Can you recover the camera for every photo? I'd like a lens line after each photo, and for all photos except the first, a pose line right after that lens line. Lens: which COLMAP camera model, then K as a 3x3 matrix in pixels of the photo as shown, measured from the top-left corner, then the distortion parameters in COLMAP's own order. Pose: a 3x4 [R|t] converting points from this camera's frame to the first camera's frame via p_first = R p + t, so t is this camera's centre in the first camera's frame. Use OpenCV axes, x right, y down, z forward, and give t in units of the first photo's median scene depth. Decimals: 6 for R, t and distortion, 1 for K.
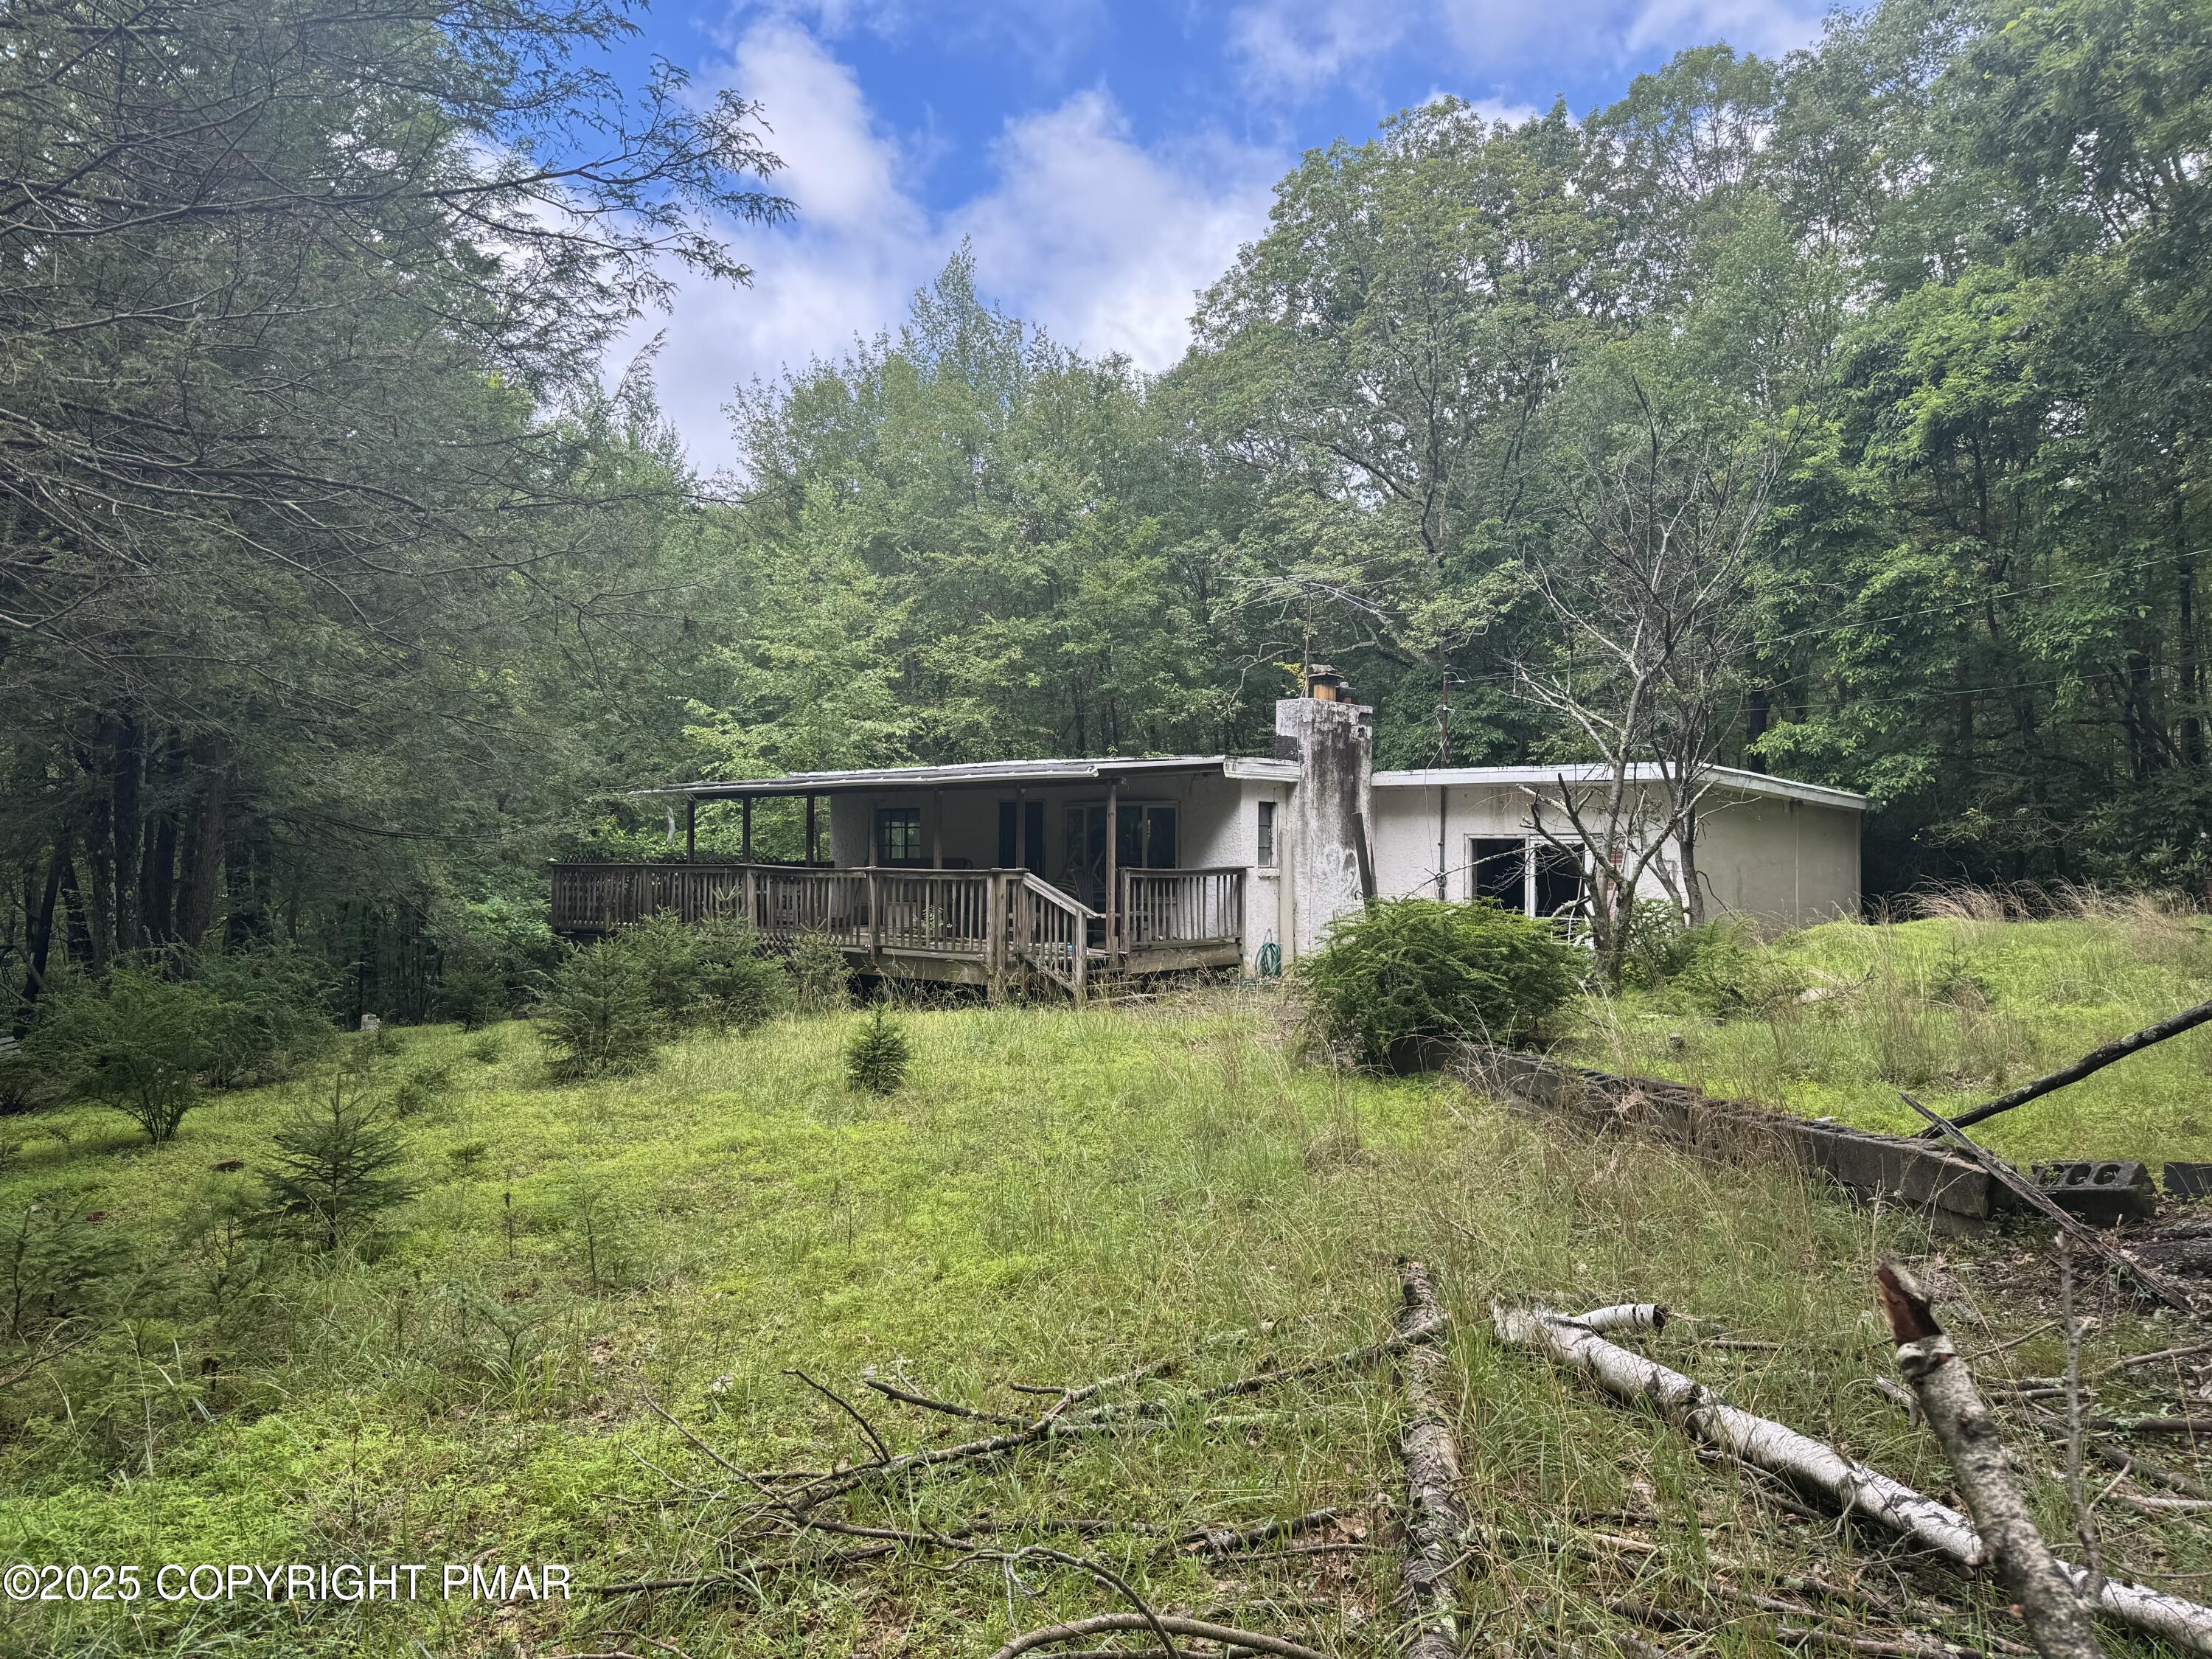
lens RADIAL K [[1542.2, 0, 1098.1], [0, 1542.2, 821.4], [0, 0, 1]] dist [0.139690, -0.202762]
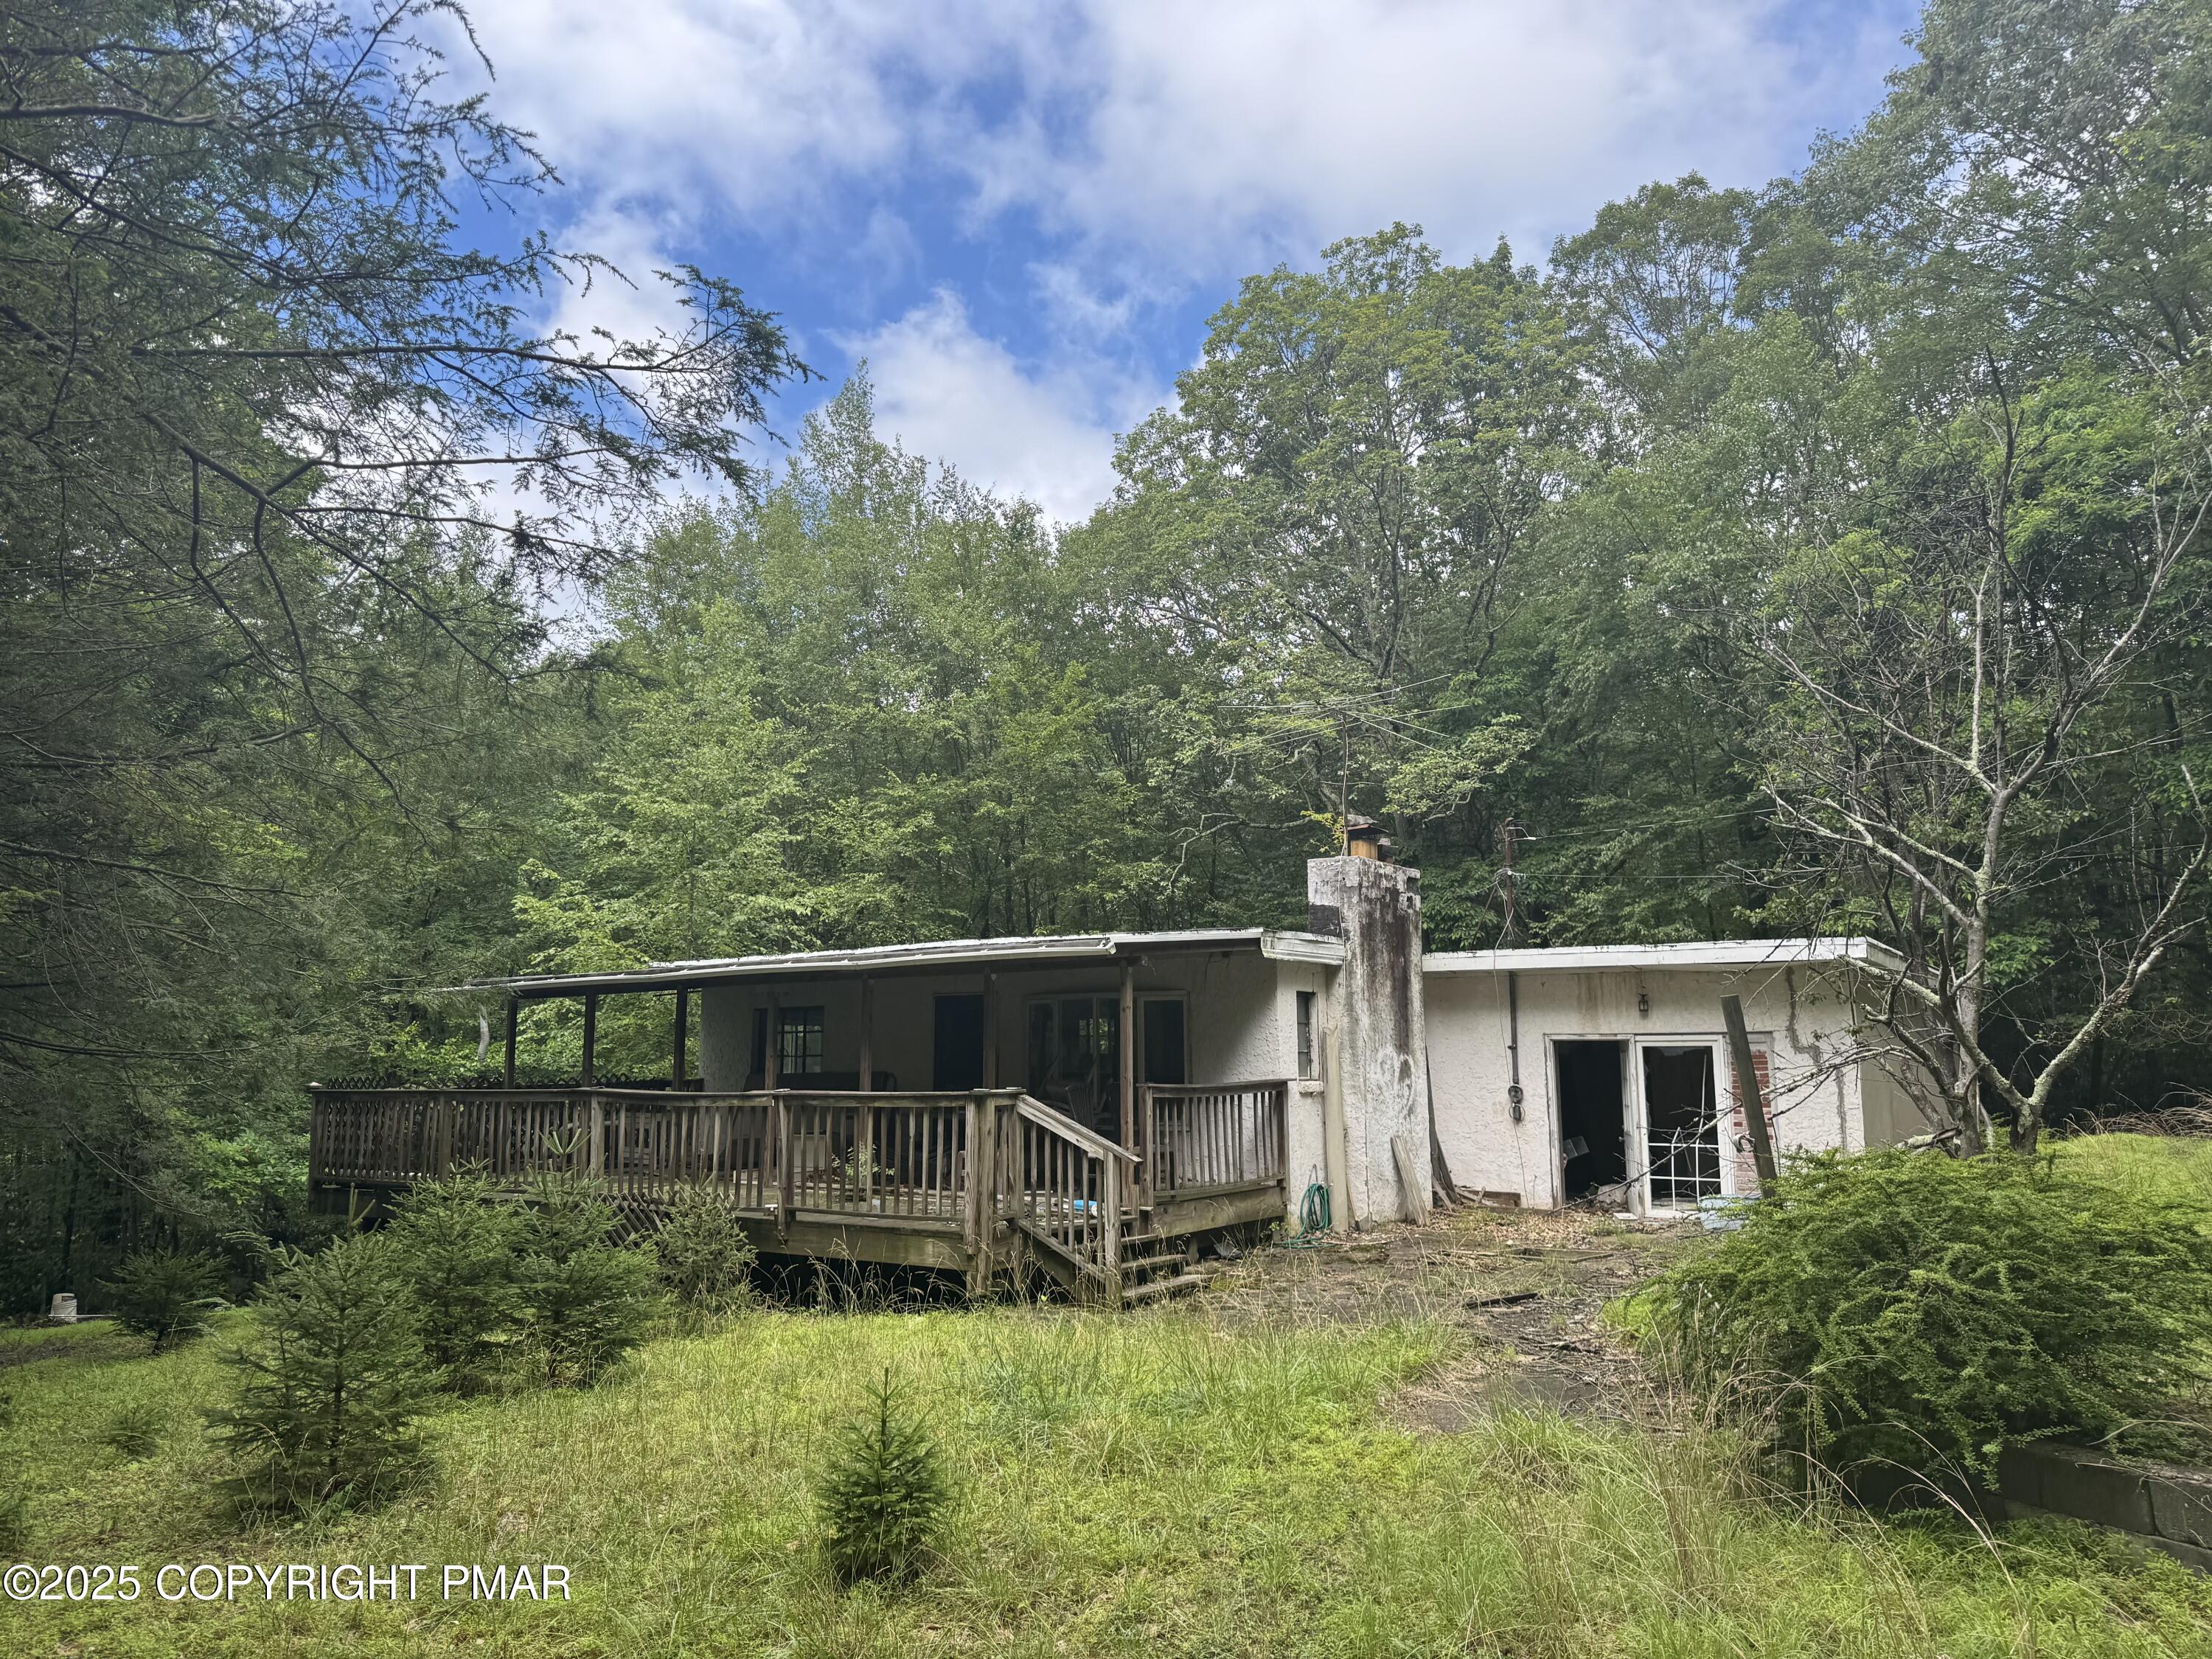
lens RADIAL K [[1542.2, 0, 1098.1], [0, 1542.2, 821.4], [0, 0, 1]] dist [0.139690, -0.202762]
pose [[0.995139, 0.003468, 0.098421, -0.064070], [0.009339, 0.991554, -0.129361, 0.001807], [-0.098038, 0.129651, 0.986701, 0.244622]]
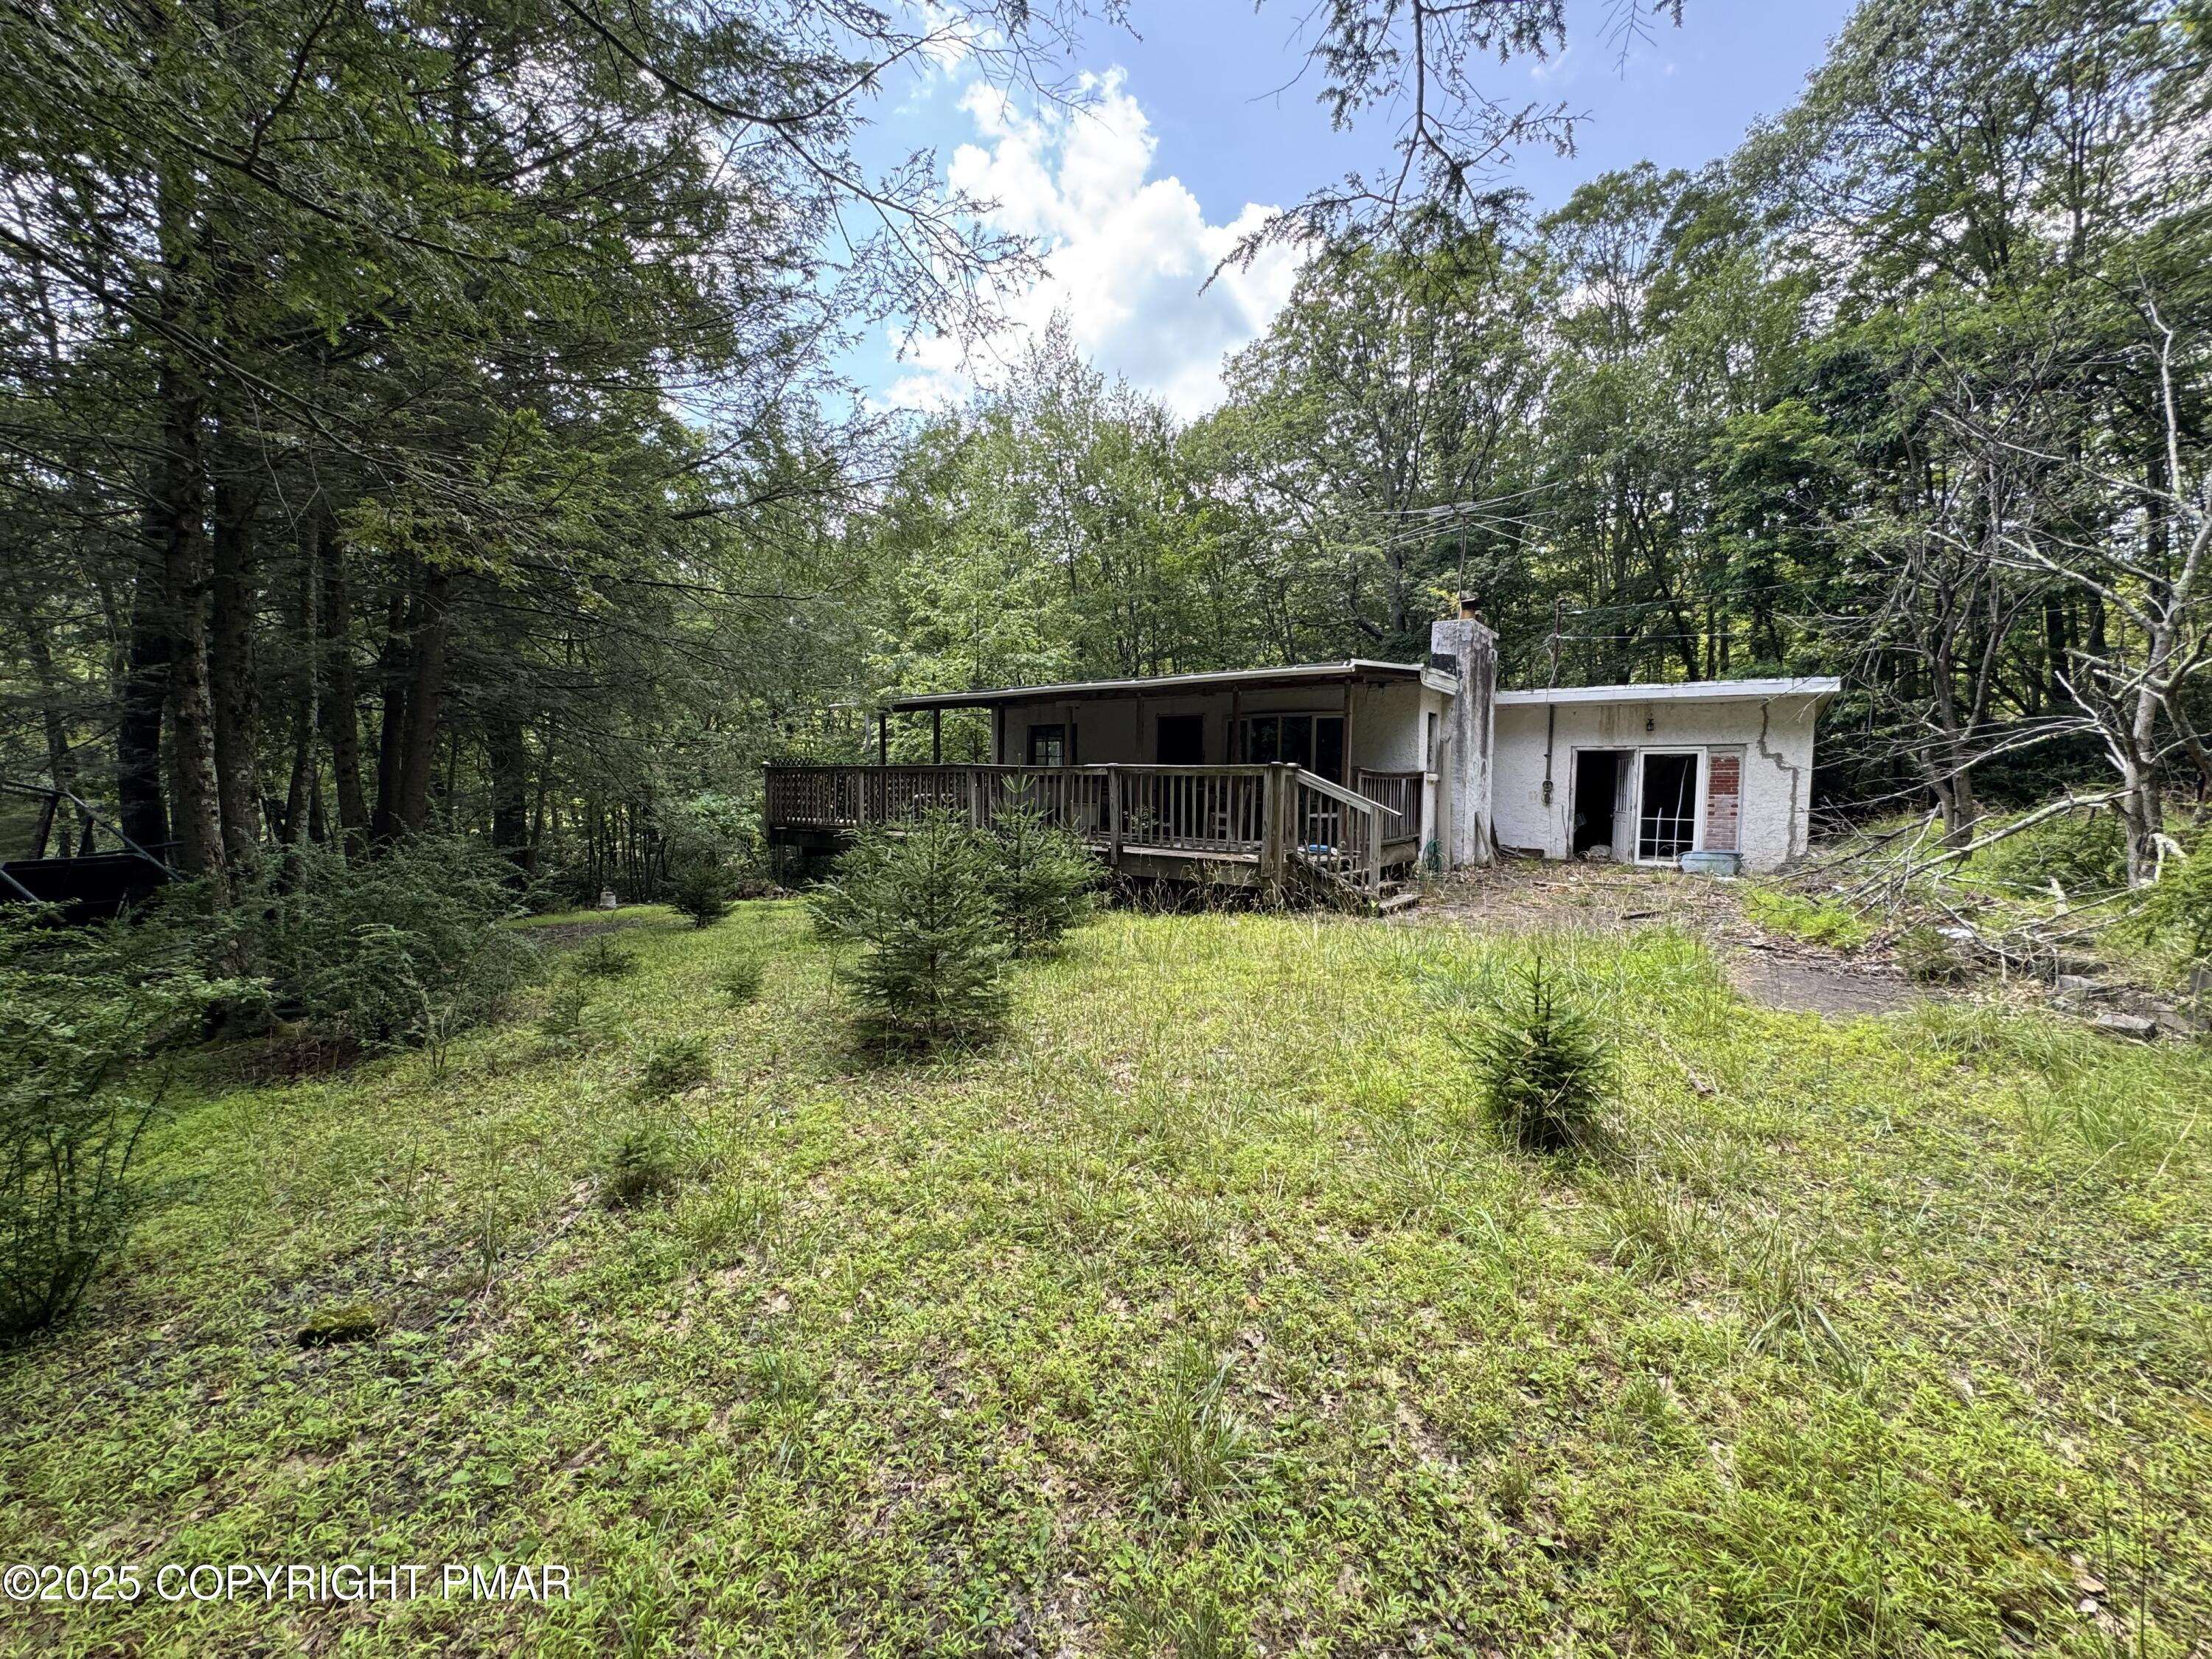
lens RADIAL K [[885.0, 0, 1104.8], [0, 885.0, 829.6], [0, 0, 1]] dist [-0.002424, 0.000174]
pose [[0.997533, 0.003604, 0.070113, -0.161923], [-0.008876, 0.997141, 0.075036, 0.024250], [-0.069642, -0.075473, 0.994713, 0.371303]]
